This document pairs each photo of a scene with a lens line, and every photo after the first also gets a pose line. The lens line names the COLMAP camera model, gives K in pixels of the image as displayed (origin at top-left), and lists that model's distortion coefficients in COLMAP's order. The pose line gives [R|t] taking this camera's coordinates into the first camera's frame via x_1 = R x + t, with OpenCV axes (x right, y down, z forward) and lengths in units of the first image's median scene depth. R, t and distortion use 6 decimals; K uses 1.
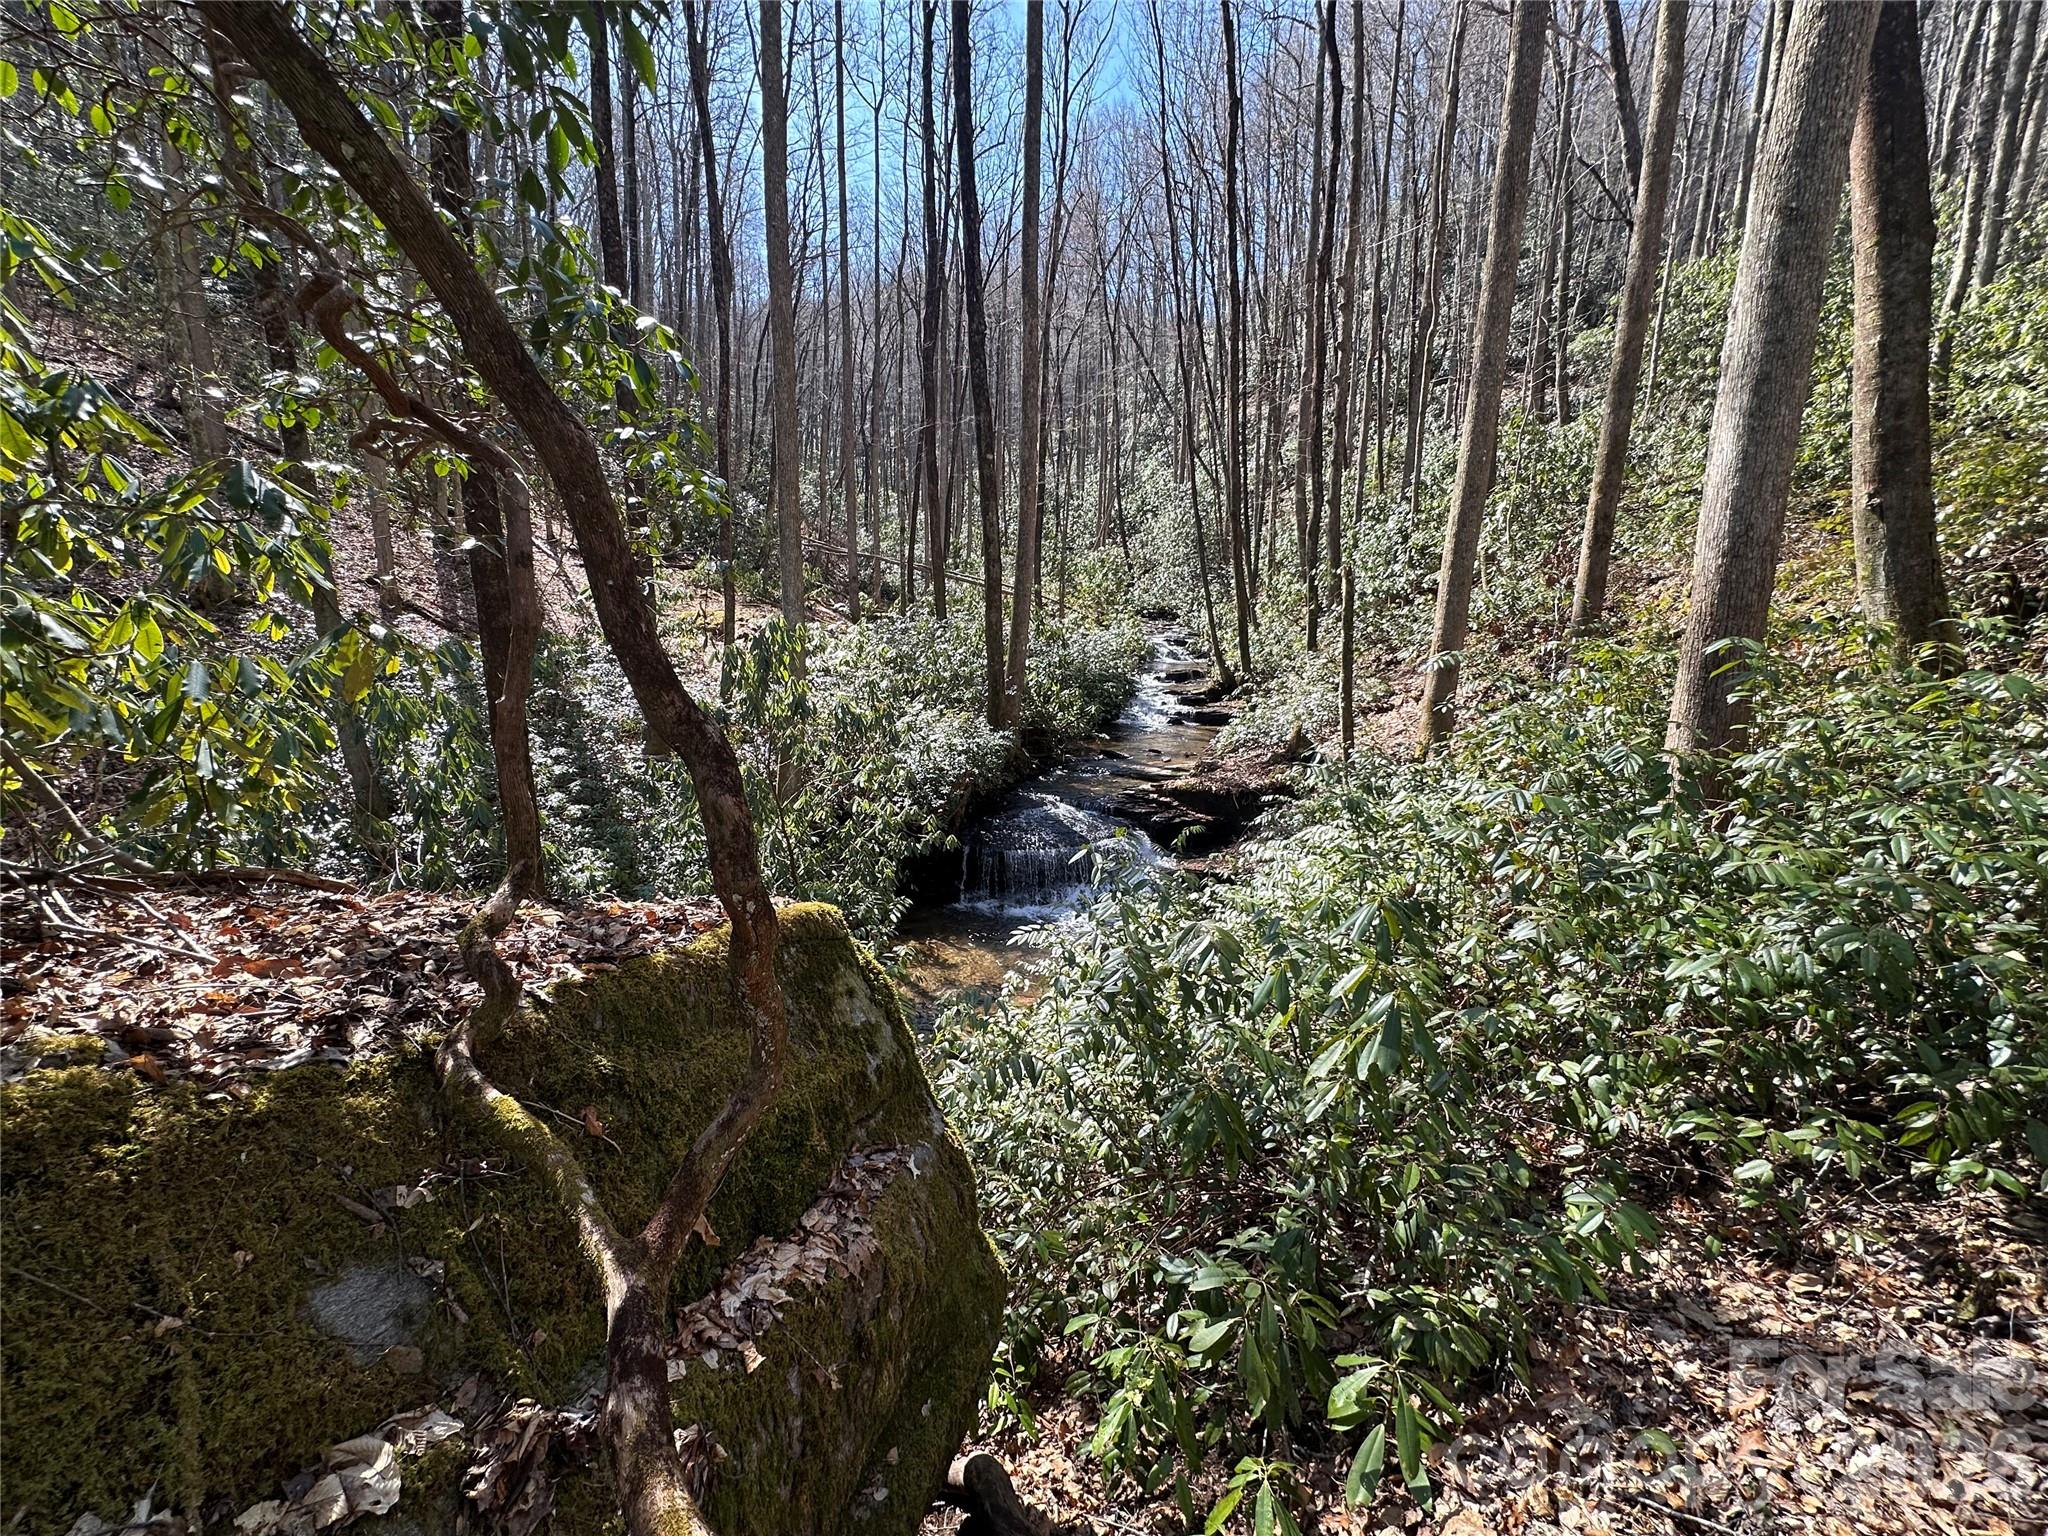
lens RADIAL K [[822.8, 0, 1027.7], [0, 822.8, 768.3], [0, 0, 1]] dist [-0.000438, 0.000072]
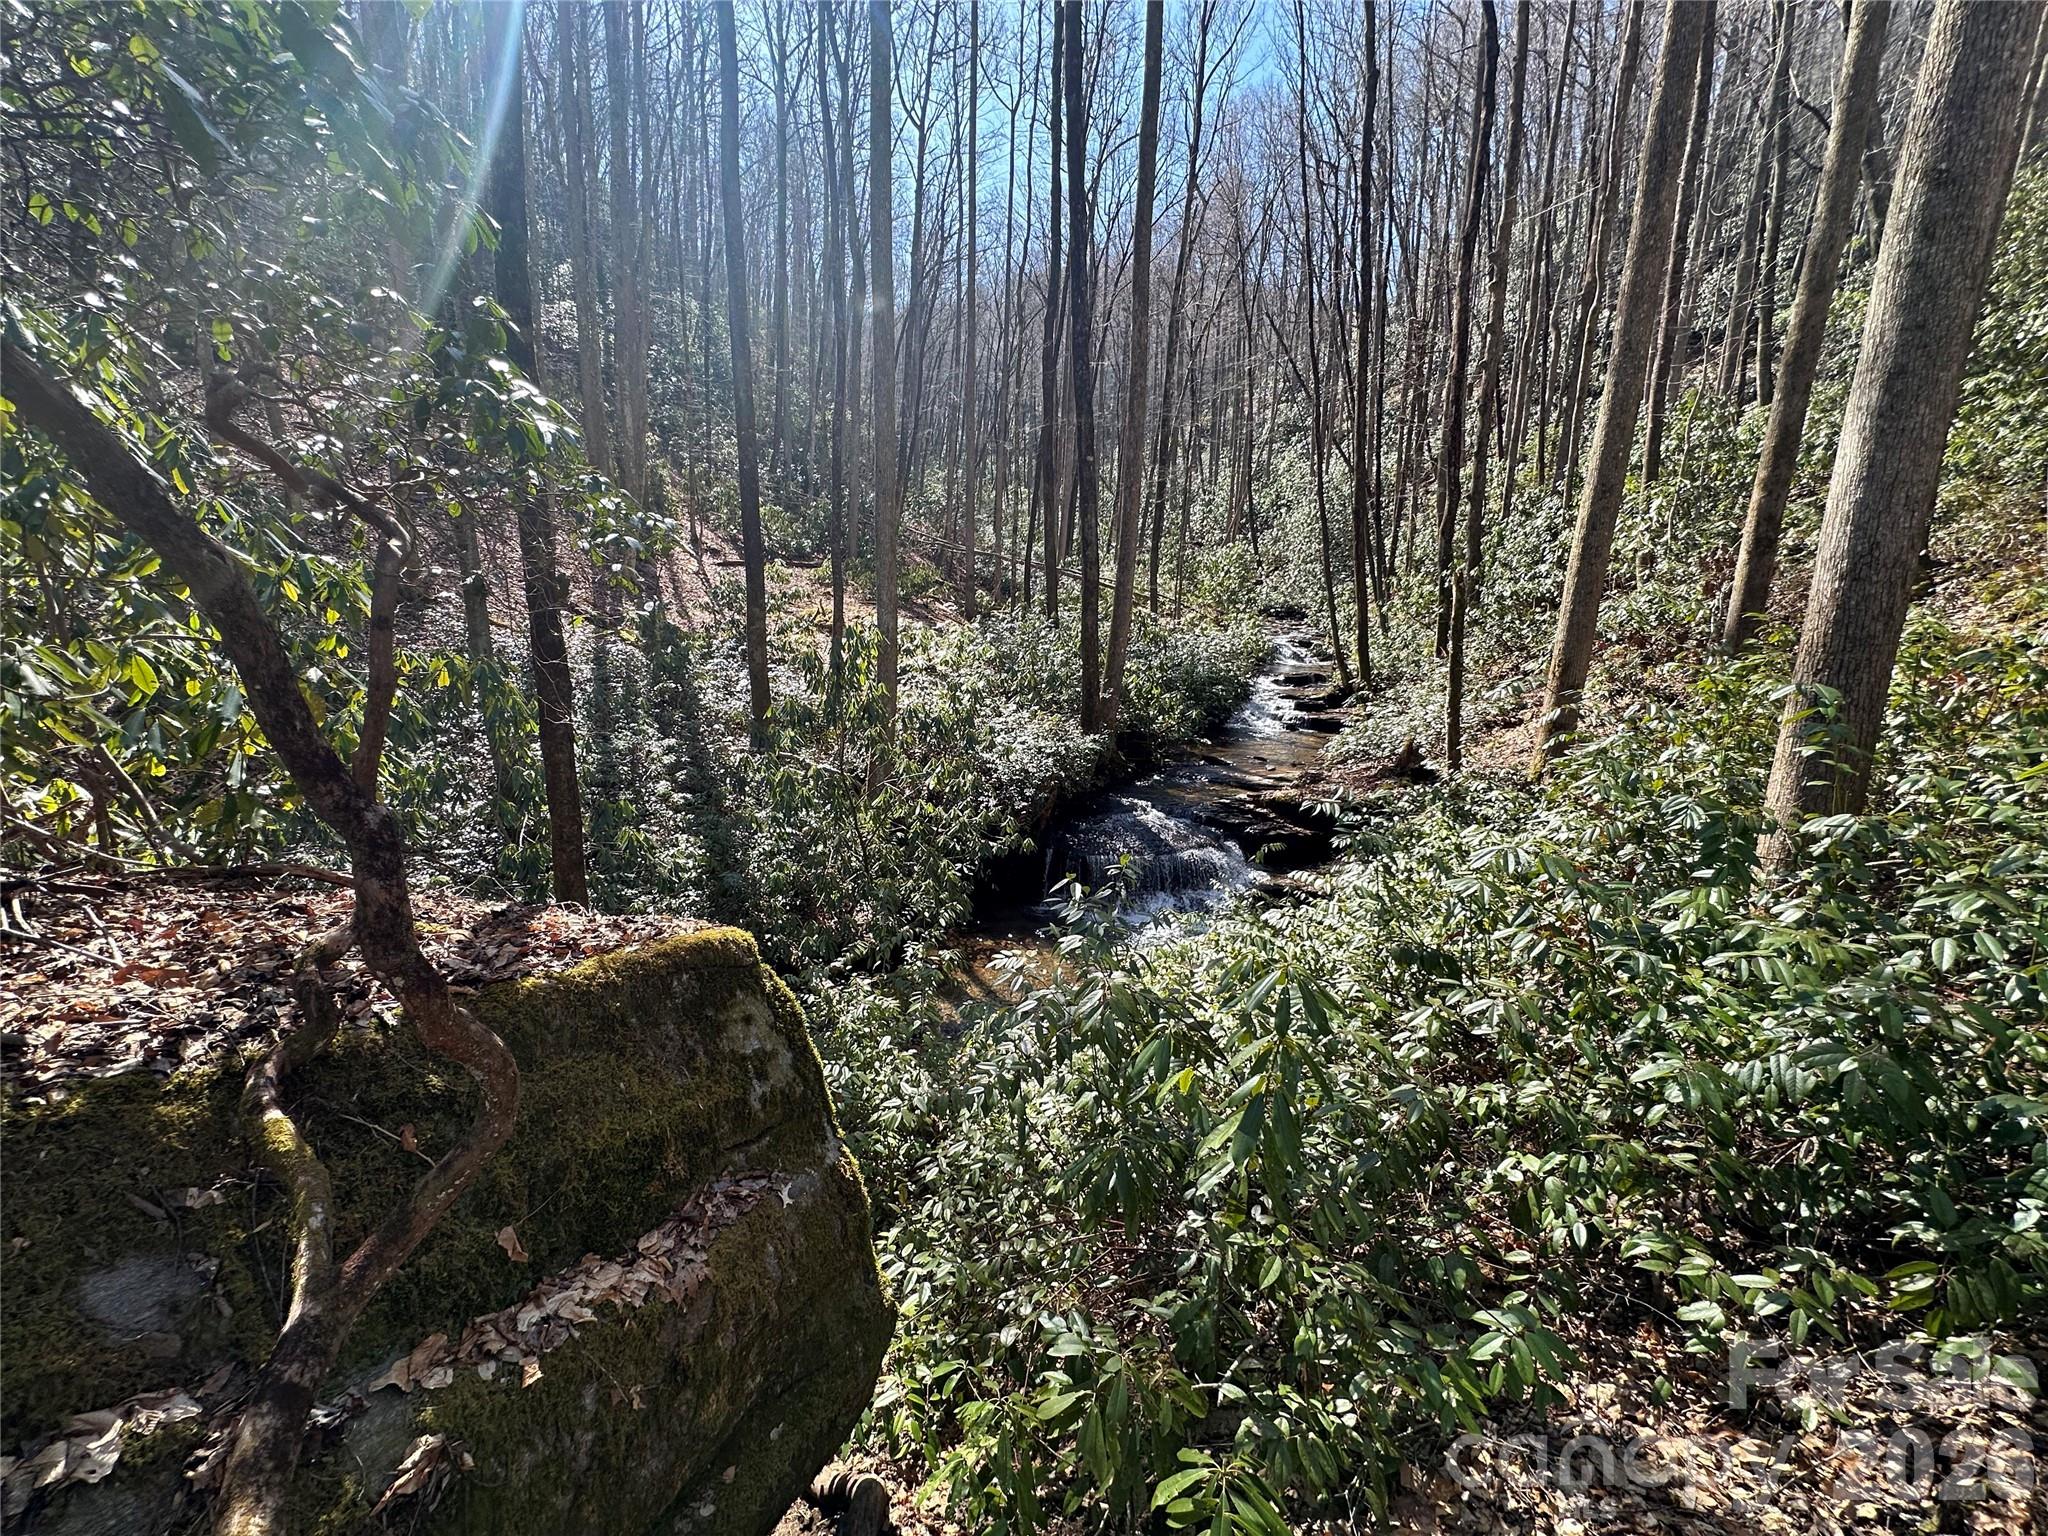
lens RADIAL K [[822.8, 0, 1028.0], [0, 822.8, 767.7], [0, 0, 1]] dist [-0.000438, 0.000072]
pose [[0.987370, 0.039390, -0.153457, 0.227728], [-0.038454, 0.999219, 0.009064, -0.055443], [0.153694, -0.003048, 0.988114, 0.022440]]
